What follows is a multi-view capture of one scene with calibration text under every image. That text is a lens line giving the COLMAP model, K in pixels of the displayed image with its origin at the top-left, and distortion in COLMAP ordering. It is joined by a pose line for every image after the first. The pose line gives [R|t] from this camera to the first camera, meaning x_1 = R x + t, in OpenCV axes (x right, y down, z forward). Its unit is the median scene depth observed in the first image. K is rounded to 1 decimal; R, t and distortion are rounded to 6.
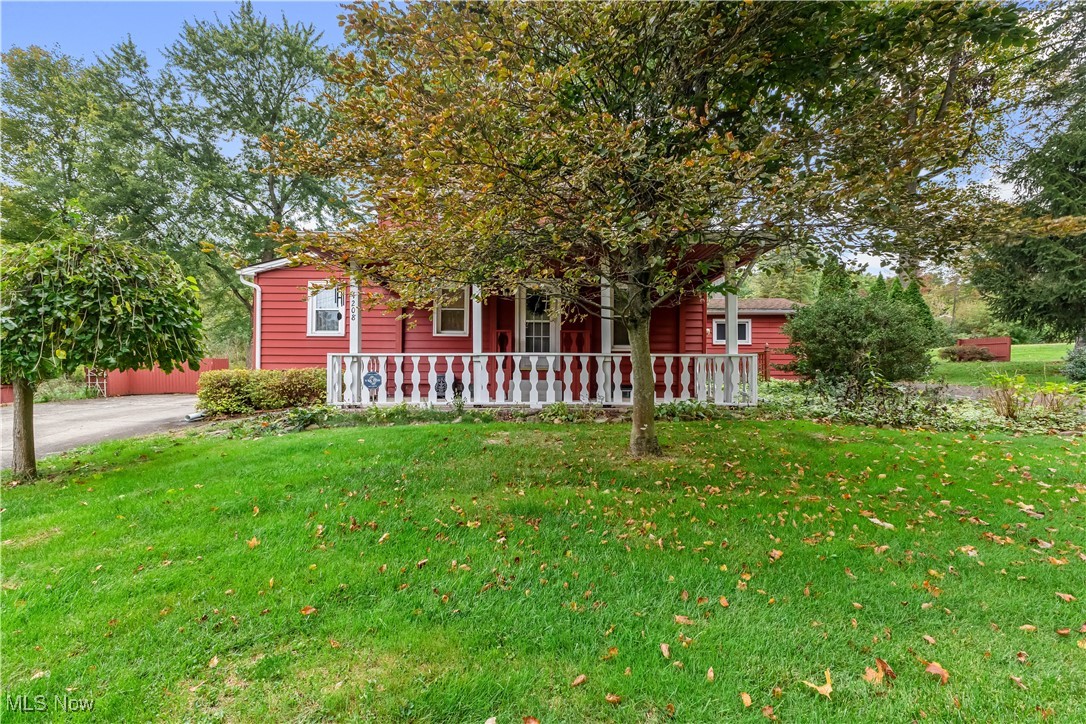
lens RADIAL K [[475.0, 0, 546.6], [0, 475.0, 365.4], [0, 0, 1]] dist [0.012385, -0.002826]
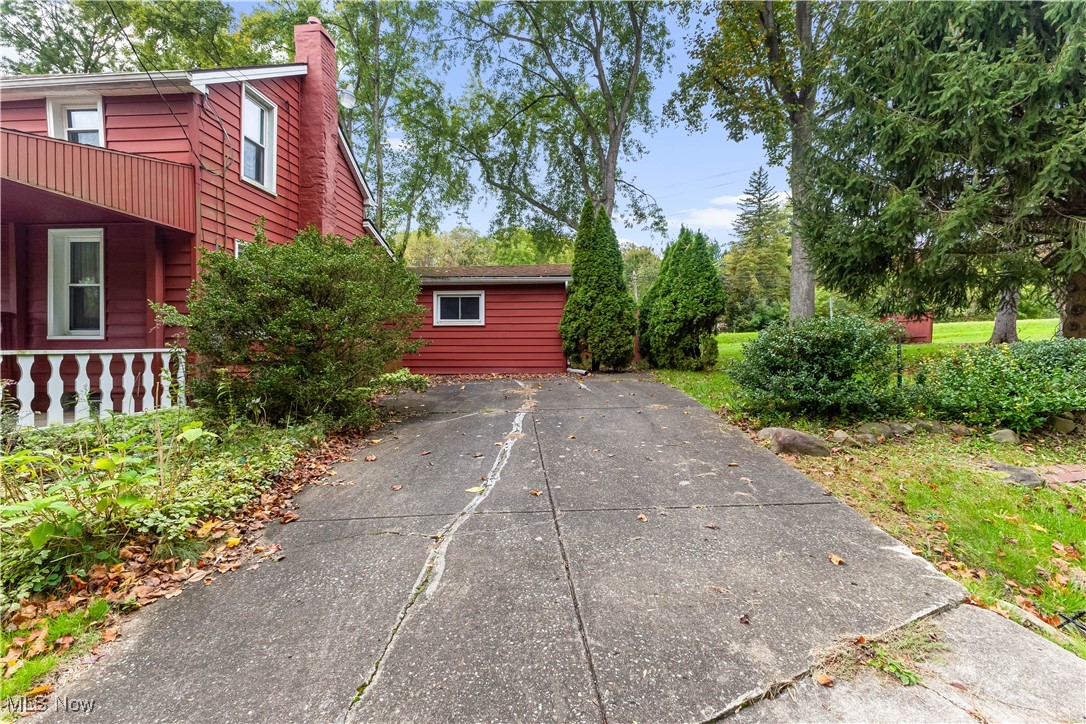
lens RADIAL K [[475.0, 0, 559.3], [0, 475.0, 356.1], [0, 0, 1]] dist [0.012385, -0.002826]
pose [[0.999430, -0.022192, -0.025454, 0.541079], [0.022407, 0.999715, 0.008201, -0.007569], [0.025265, -0.008766, 0.999642, 0.328982]]
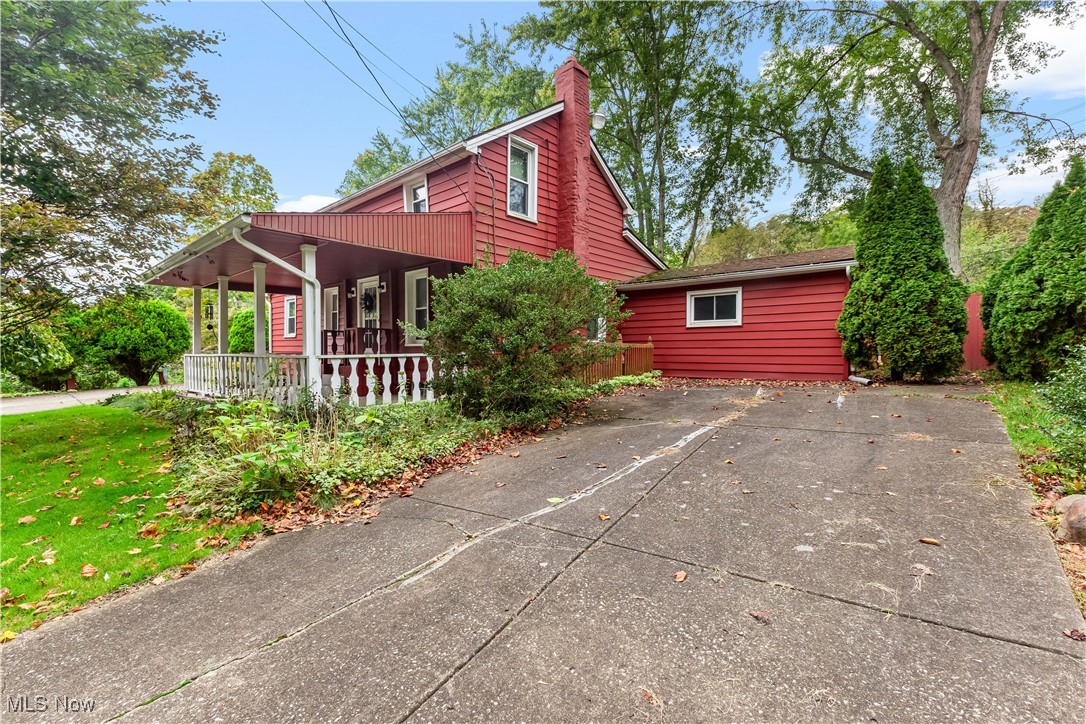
lens RADIAL K [[475.0, 0, 540.0], [0, 475.0, 364.7], [0, 0, 1]] dist [0.012385, -0.002826]
pose [[0.771178, -0.004772, -0.636602, 0.606870], [0.016080, 0.999799, 0.011984, -0.009091], [0.636416, -0.019478, 0.771100, 0.364684]]
